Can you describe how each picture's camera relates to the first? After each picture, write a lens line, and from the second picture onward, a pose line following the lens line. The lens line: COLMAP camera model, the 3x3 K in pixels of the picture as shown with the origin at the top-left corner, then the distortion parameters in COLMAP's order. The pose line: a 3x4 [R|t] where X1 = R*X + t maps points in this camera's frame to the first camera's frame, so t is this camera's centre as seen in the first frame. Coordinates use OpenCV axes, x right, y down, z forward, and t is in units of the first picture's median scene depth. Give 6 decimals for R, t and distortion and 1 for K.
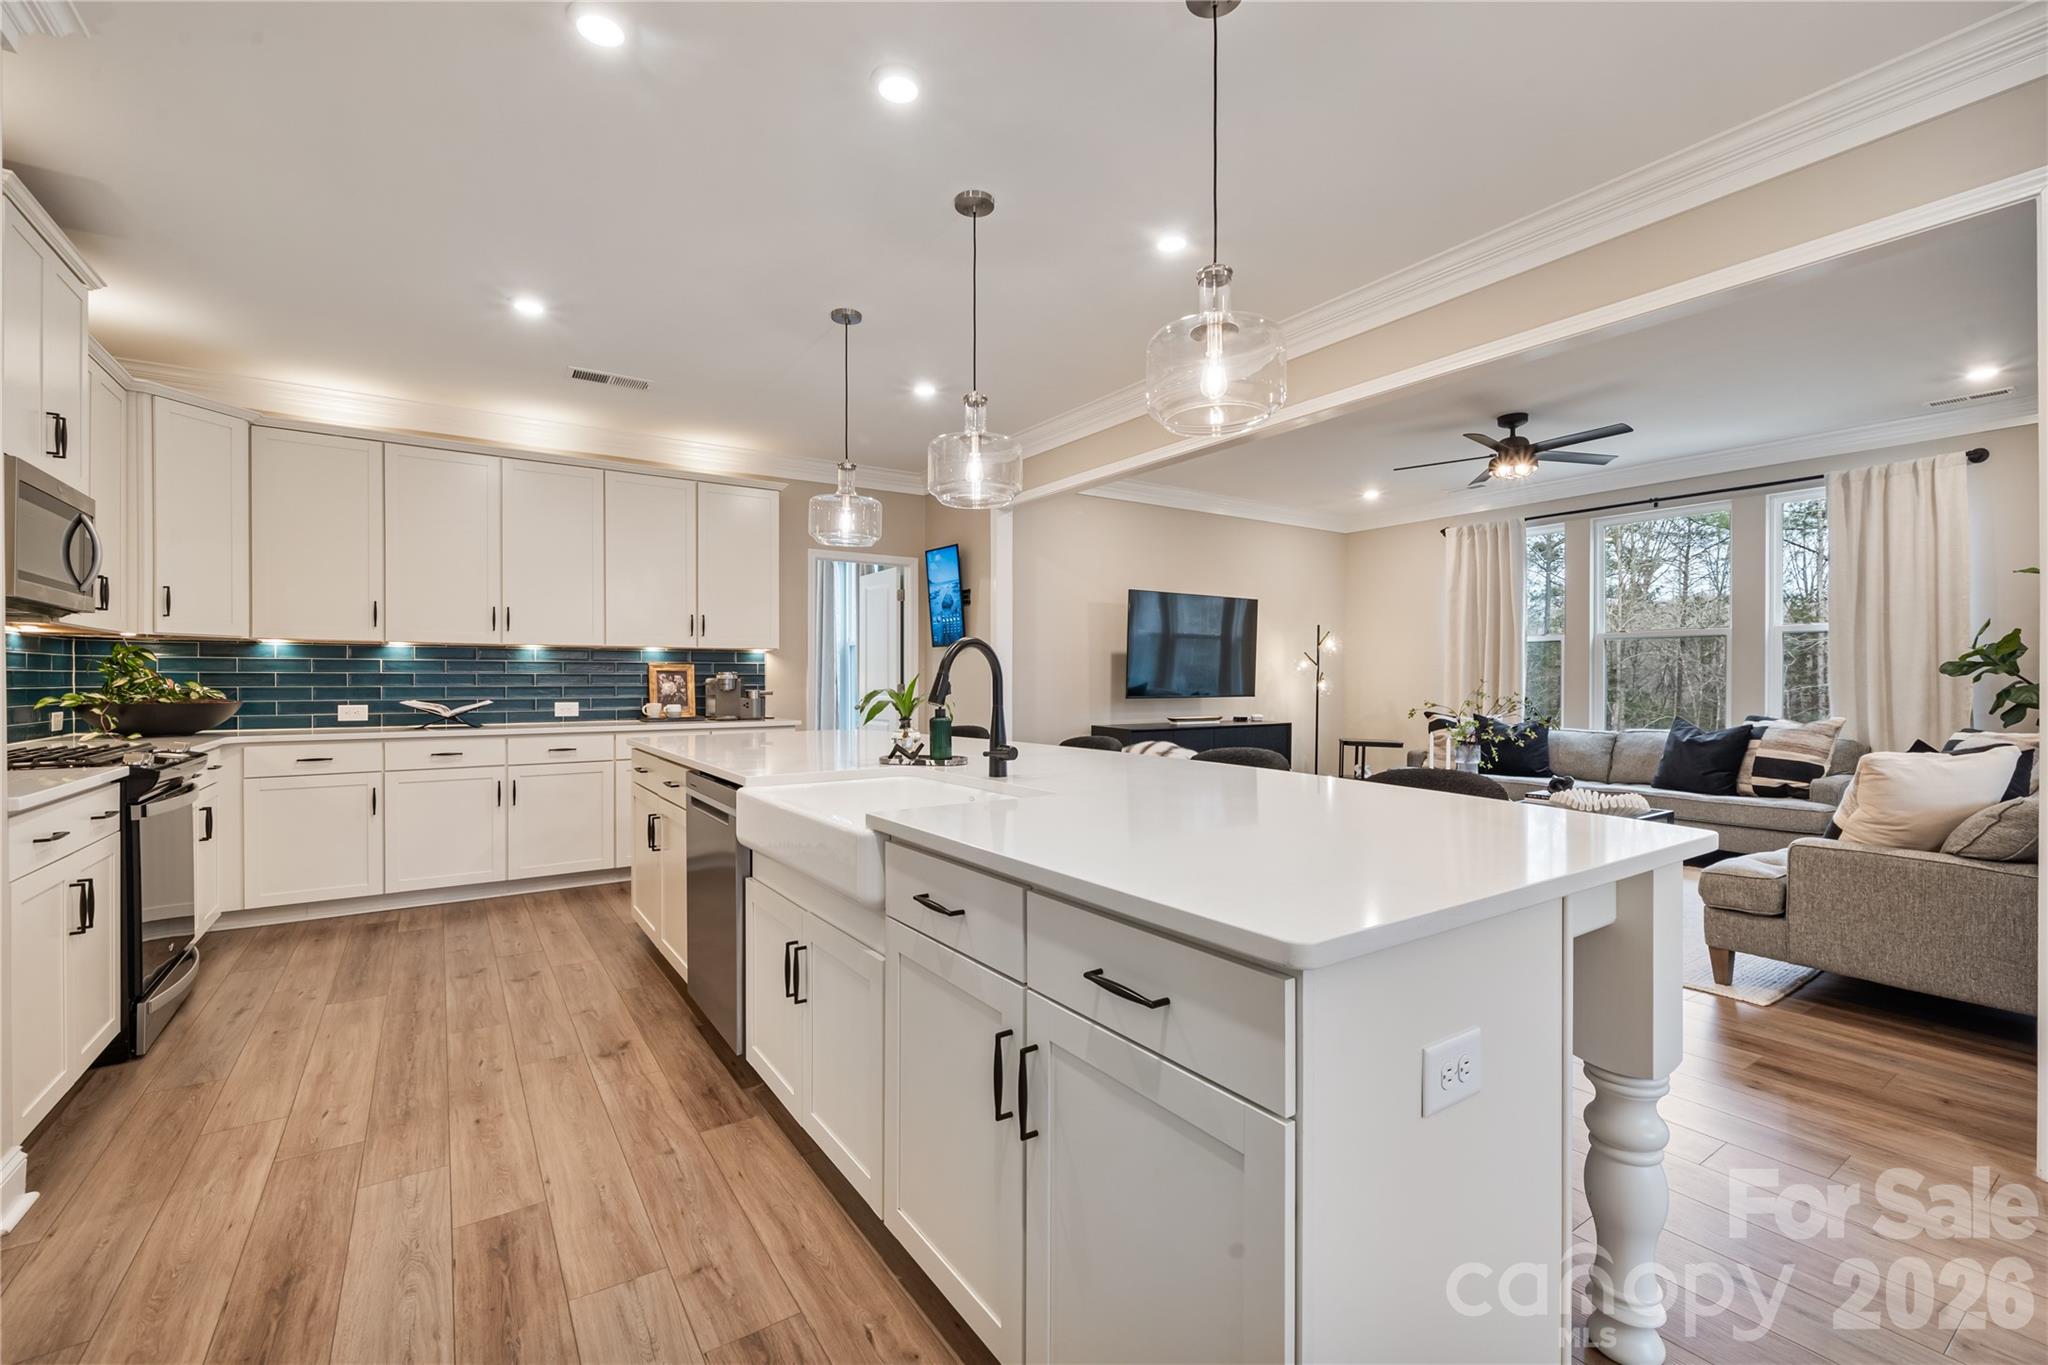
lens RADIAL K [[850.0, 0, 1024.0], [0, 850.0, 682.5], [0, 0, 1]] dist [0.001178, 0.000381]
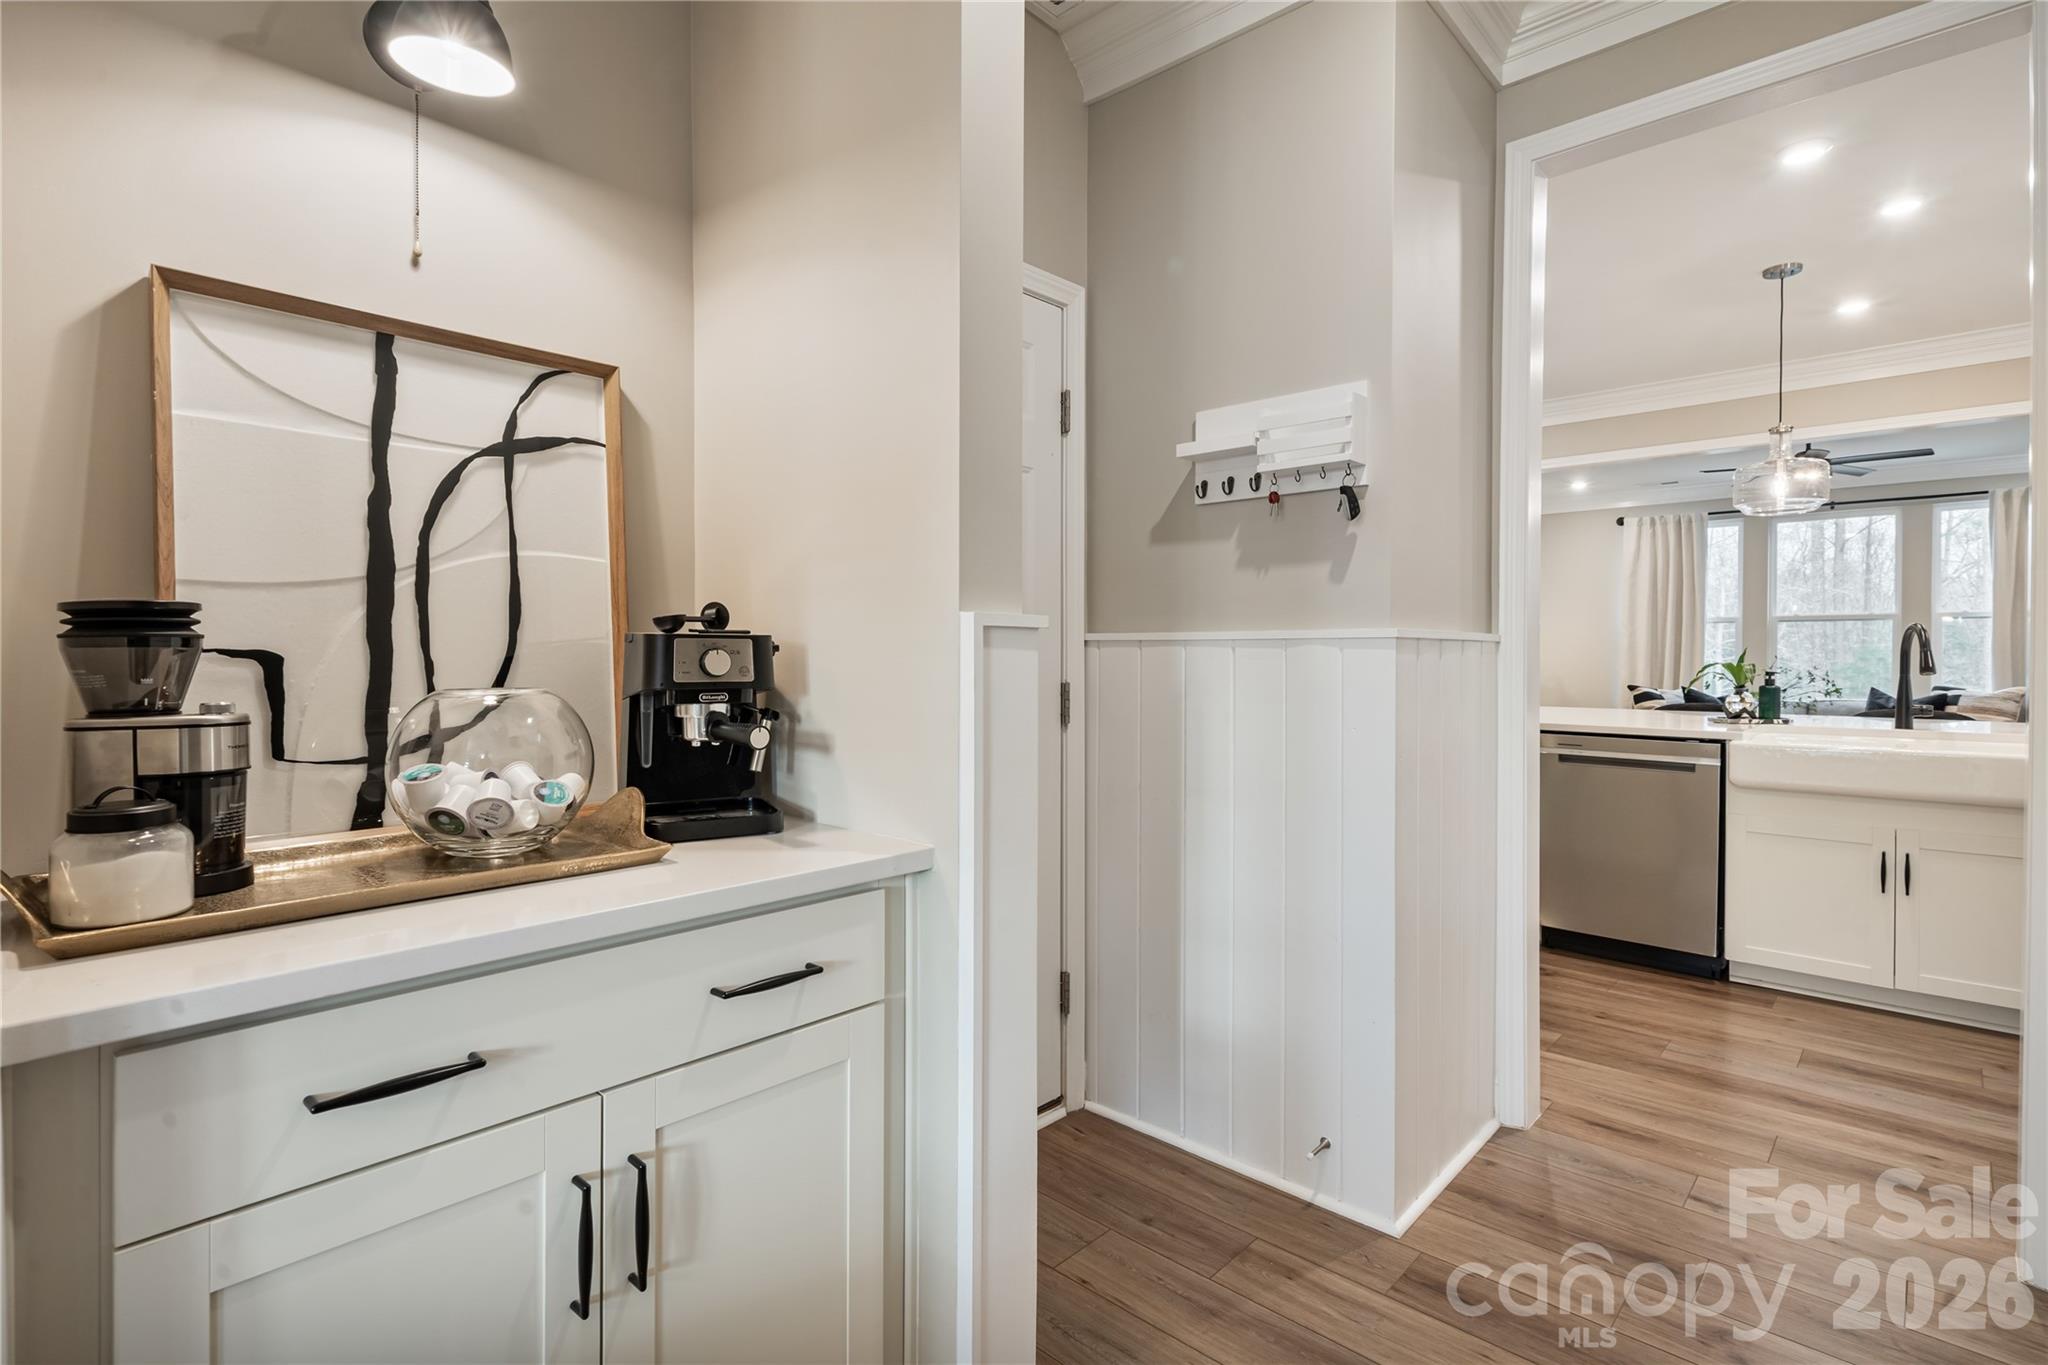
lens RADIAL K [[964.4, 0, 1024.0], [0, 964.4, 682.5], [0, 0, 1]] dist [0.001847, 0.000372]
pose [[0.975352, -0.003789, 0.220623, -0.793587], [-0.001388, 0.999727, 0.023306, 0.003318], [-0.220651, -0.023038, 0.975081, -0.068539]]
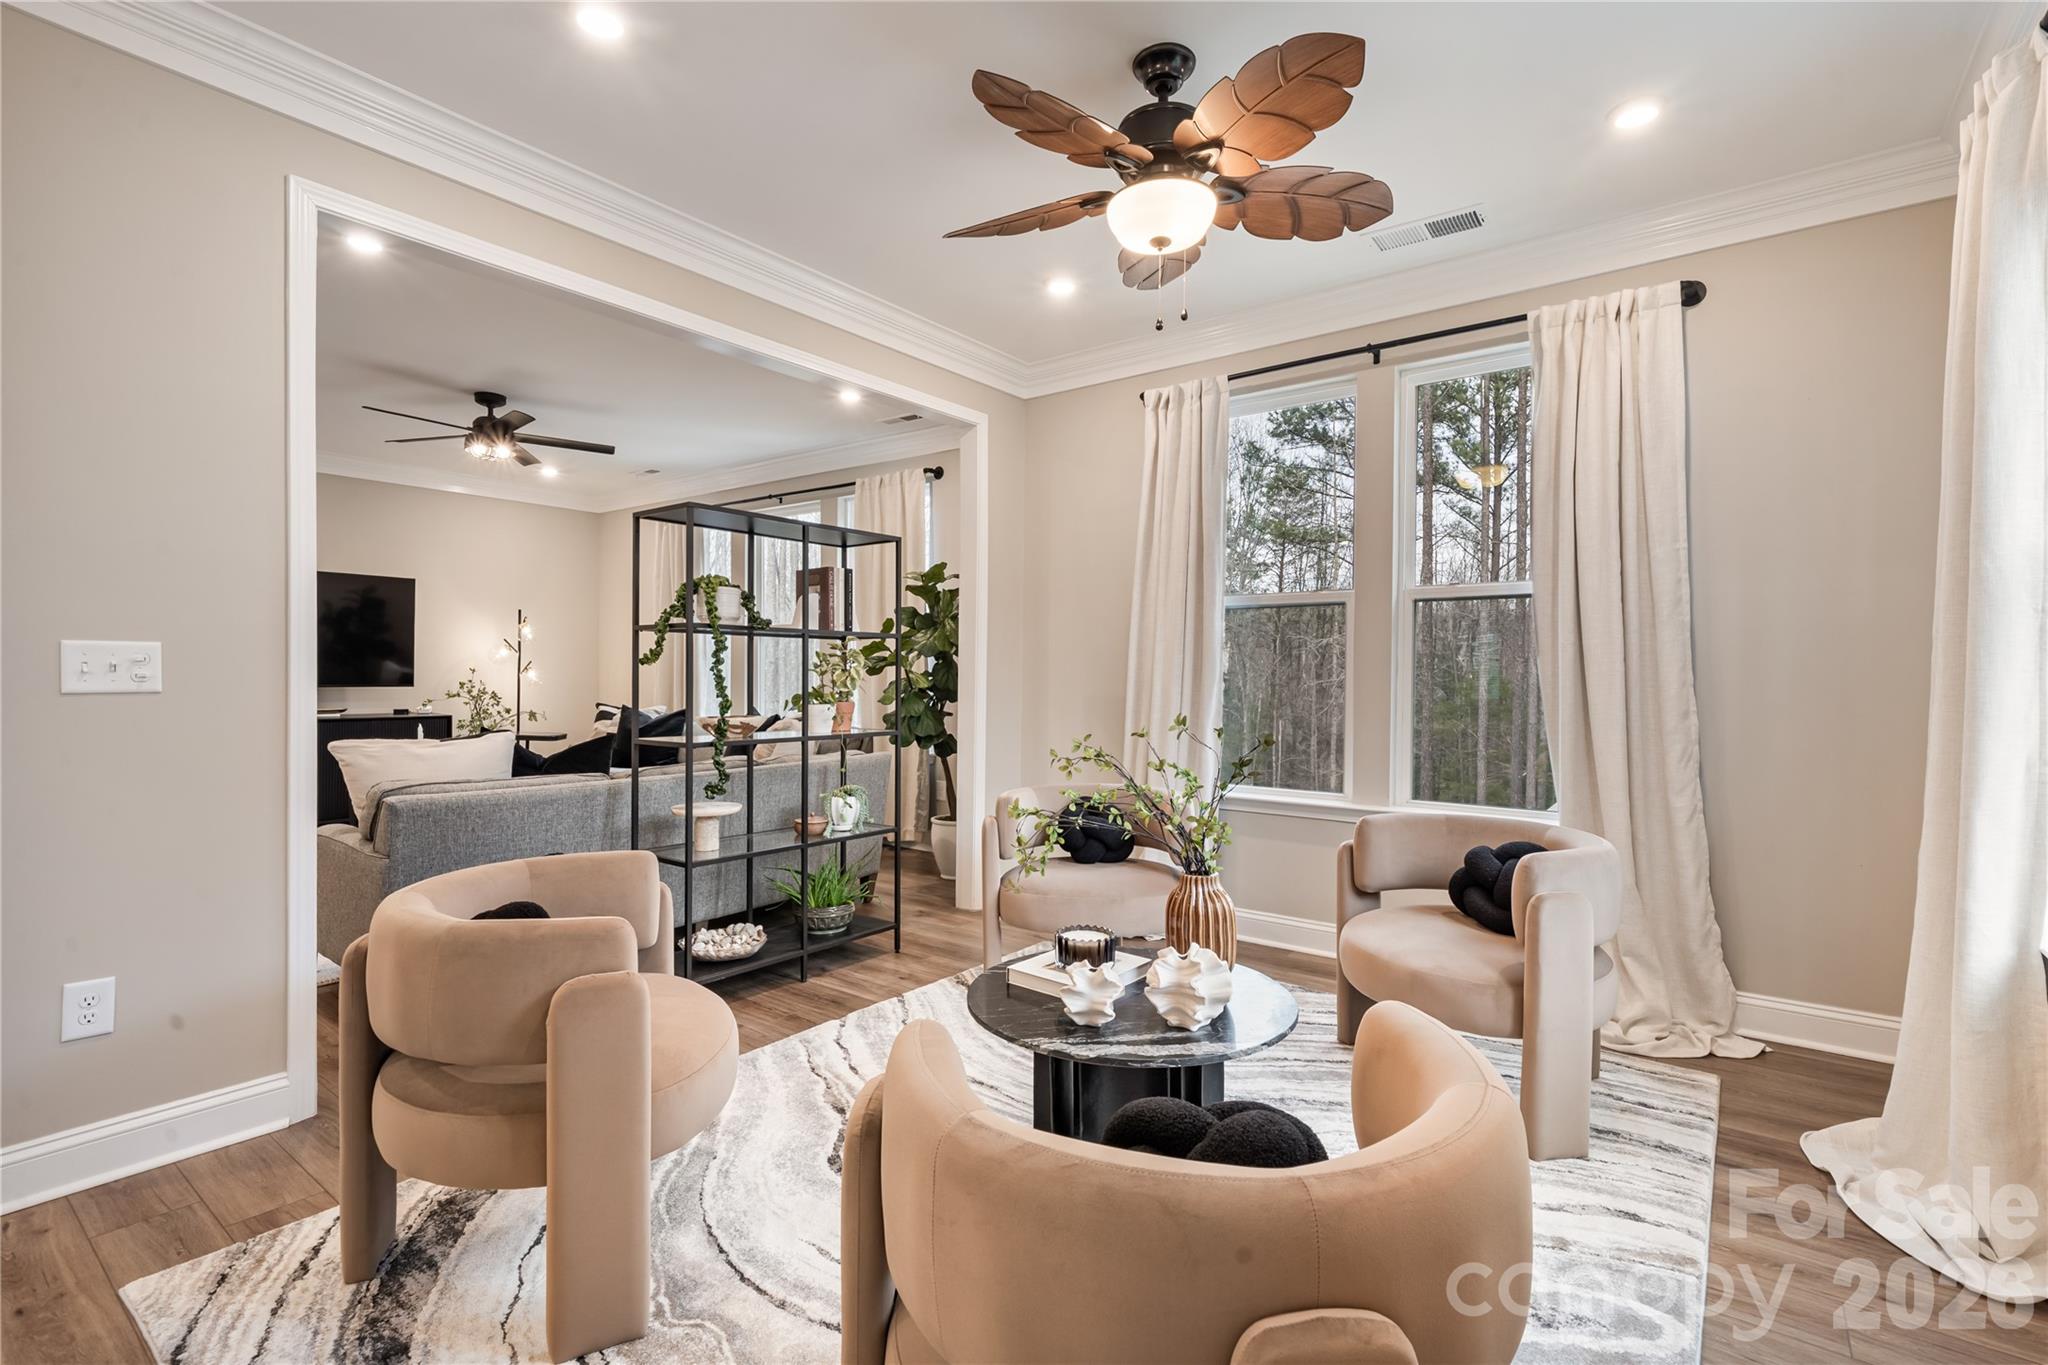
lens RADIAL K [[917.5, 0, 1024.0], [0, 917.5, 682.5], [0, 0, 1]] dist [0.001965, 0.000021]
pose [[0.950208, 0.004723, 0.311582, 0.837467], [-0.008070, 0.999923, 0.009453, -0.002856], [-0.311513, -0.011497, 0.950172, -0.180828]]
